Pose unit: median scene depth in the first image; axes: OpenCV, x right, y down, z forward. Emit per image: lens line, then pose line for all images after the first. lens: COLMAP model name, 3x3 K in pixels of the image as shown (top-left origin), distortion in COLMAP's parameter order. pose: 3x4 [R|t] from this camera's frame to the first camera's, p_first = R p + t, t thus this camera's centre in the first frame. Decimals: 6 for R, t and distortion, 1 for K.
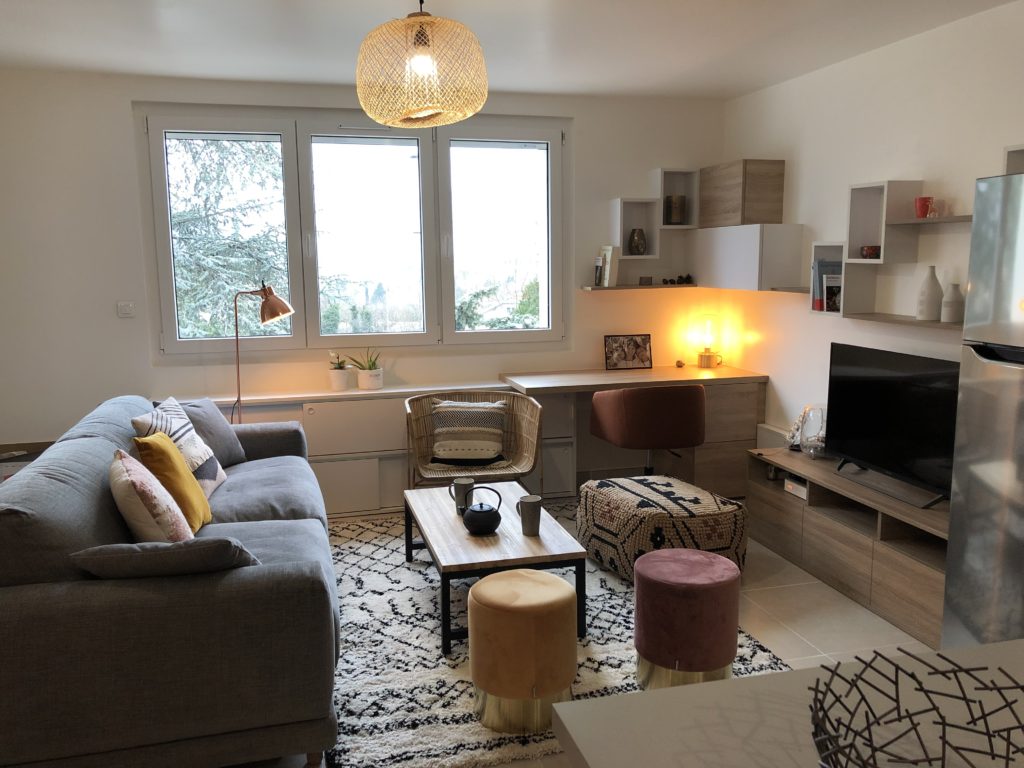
lens RADIAL K [[832.8, 0, 510.1], [0, 832.8, 380.0], [0, 0, 1]] dist [0.061073, -0.077871]
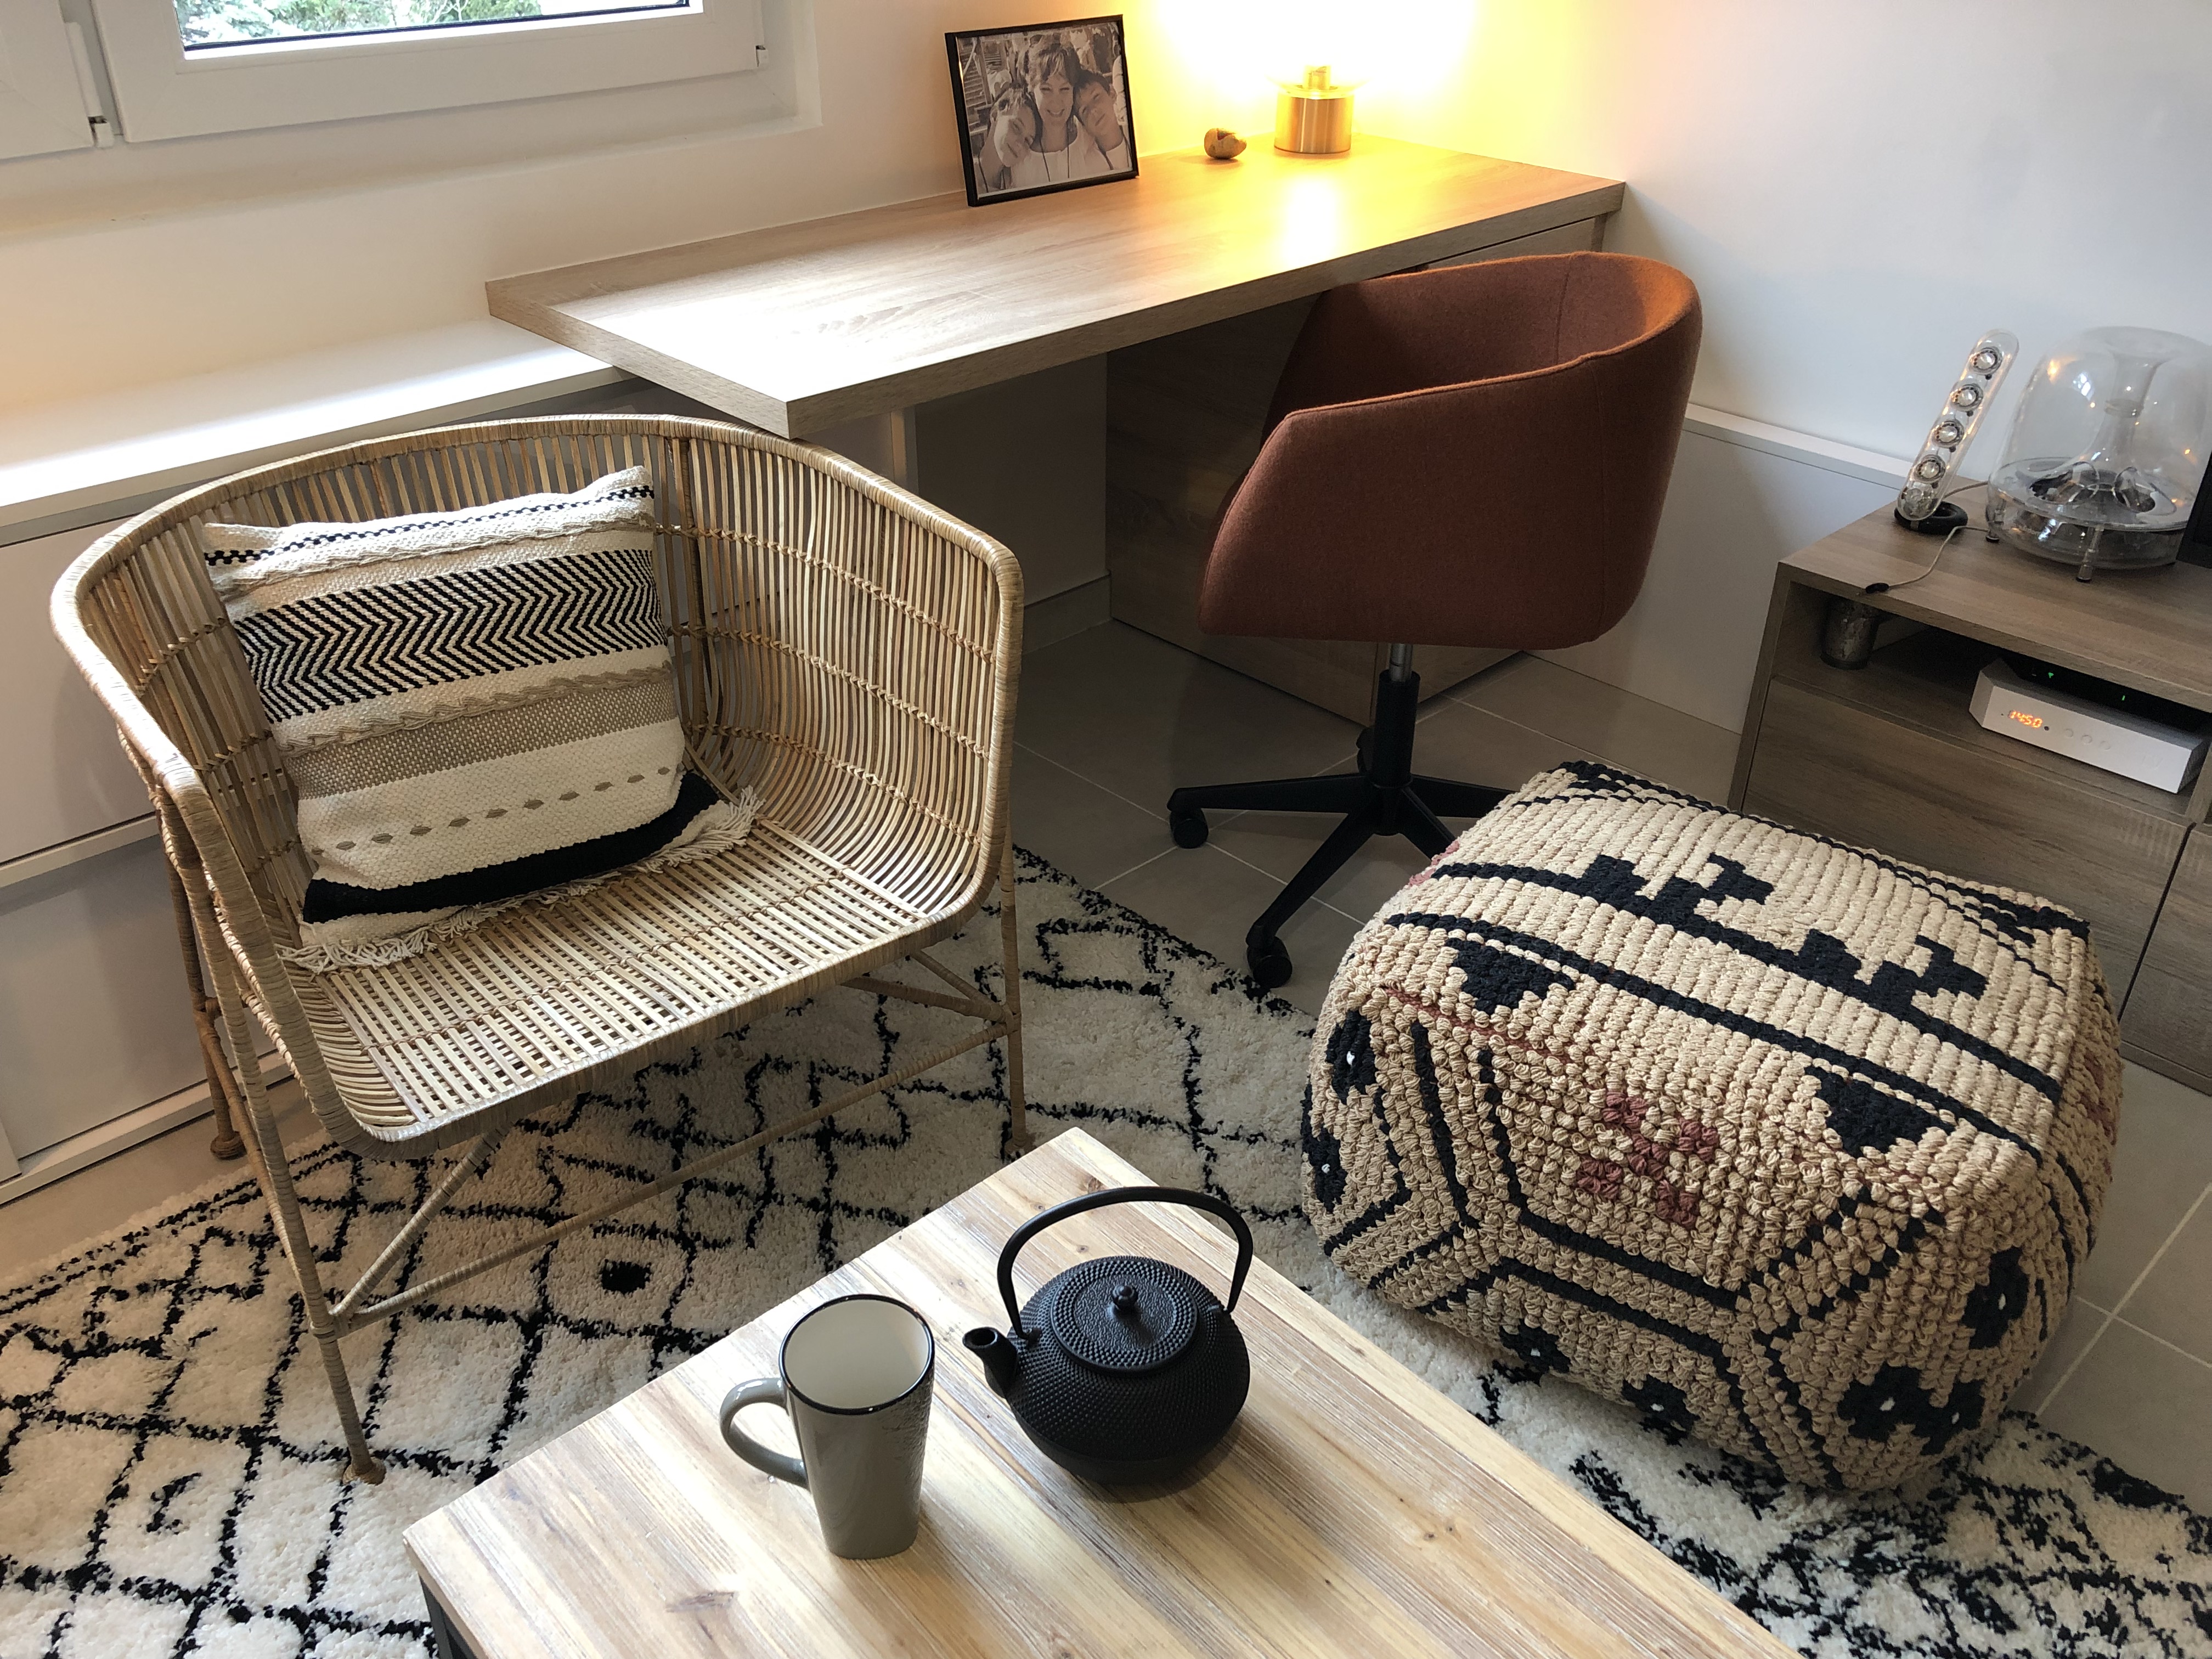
lens RADIAL K [[1798.9, 0, 1085.7], [0, 1798.9, 819.5], [0, 0, 1]] dist [0.061073, -0.077871]
pose [[0.876814, -0.235811, 0.419036, -0.106208], [0.058107, 0.917063, 0.394487, -0.056632], [-0.477307, -0.321543, 0.817795, 0.622867]]
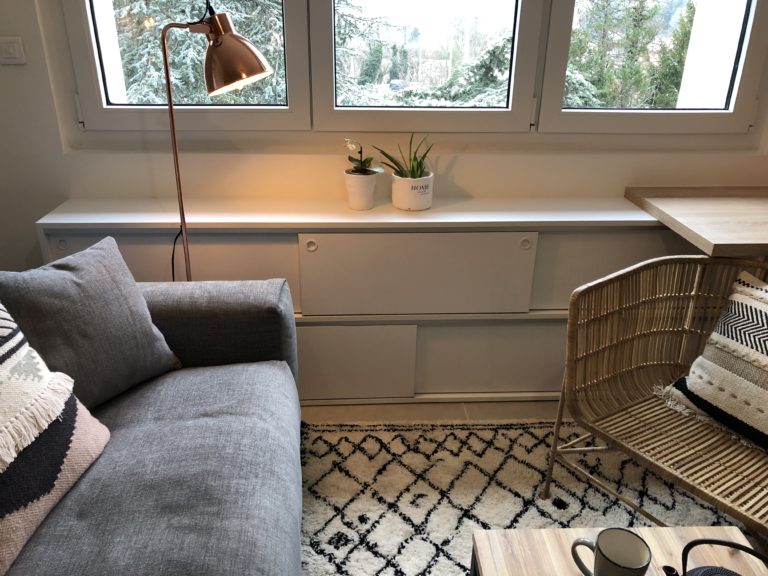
lens RADIAL K [[624.6, 0, 385.9], [0, 624.6, 283.2], [0, 0, 1]] dist [0.061073, -0.077871]
pose [[0.979987, 0.102394, -0.170707, -0.108541], [-0.052925, 0.960718, 0.272435, -0.061607], [0.191897, -0.257948, 0.946910, 0.586009]]
